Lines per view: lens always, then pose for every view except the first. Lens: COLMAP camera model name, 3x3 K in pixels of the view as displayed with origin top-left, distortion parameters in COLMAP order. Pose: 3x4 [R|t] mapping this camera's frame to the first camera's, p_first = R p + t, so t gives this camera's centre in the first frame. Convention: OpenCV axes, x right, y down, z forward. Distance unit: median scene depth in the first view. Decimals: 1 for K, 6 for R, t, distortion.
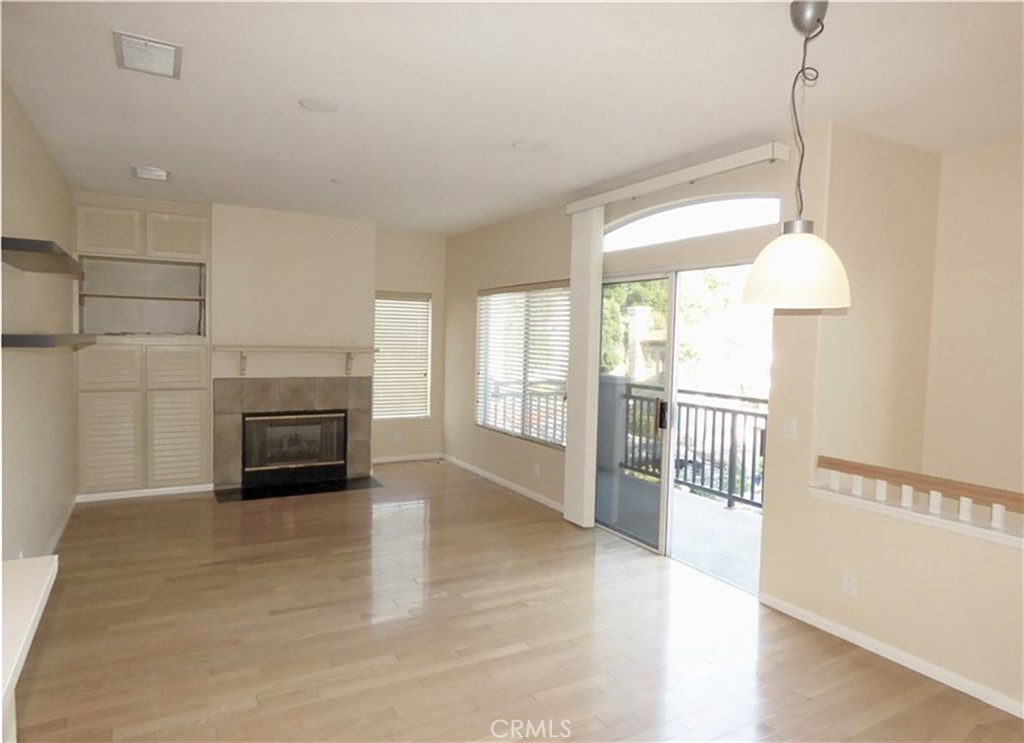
lens RADIAL K [[643.1, 0, 512.0], [0, 643.1, 371.5], [0, 0, 1]] dist [0.000610, 0.000071]
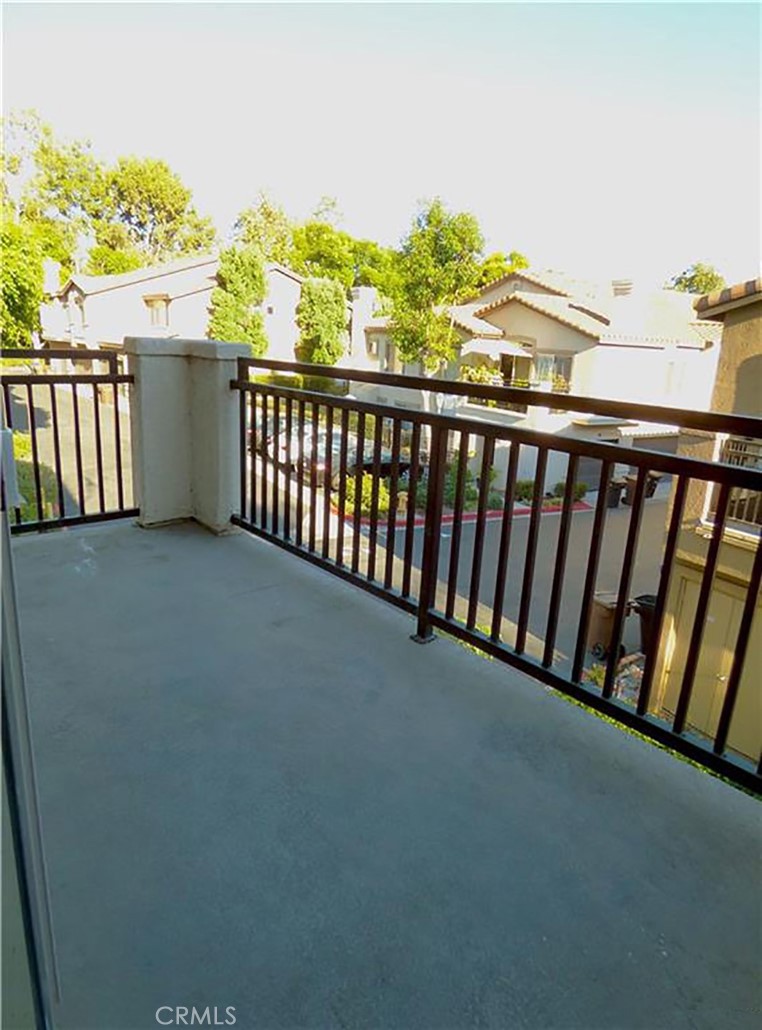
lens RADIAL K [[627.9, 0, 381.0], [0, 627.9, 515.0], [0, 0, 1]] dist [0.001297, 0.000465]
pose [[0.979370, -0.030356, 0.199781, 0.230011], [-0.016501, 0.973336, 0.228788, 0.028968], [-0.201399, -0.227365, 0.952756, 0.618659]]
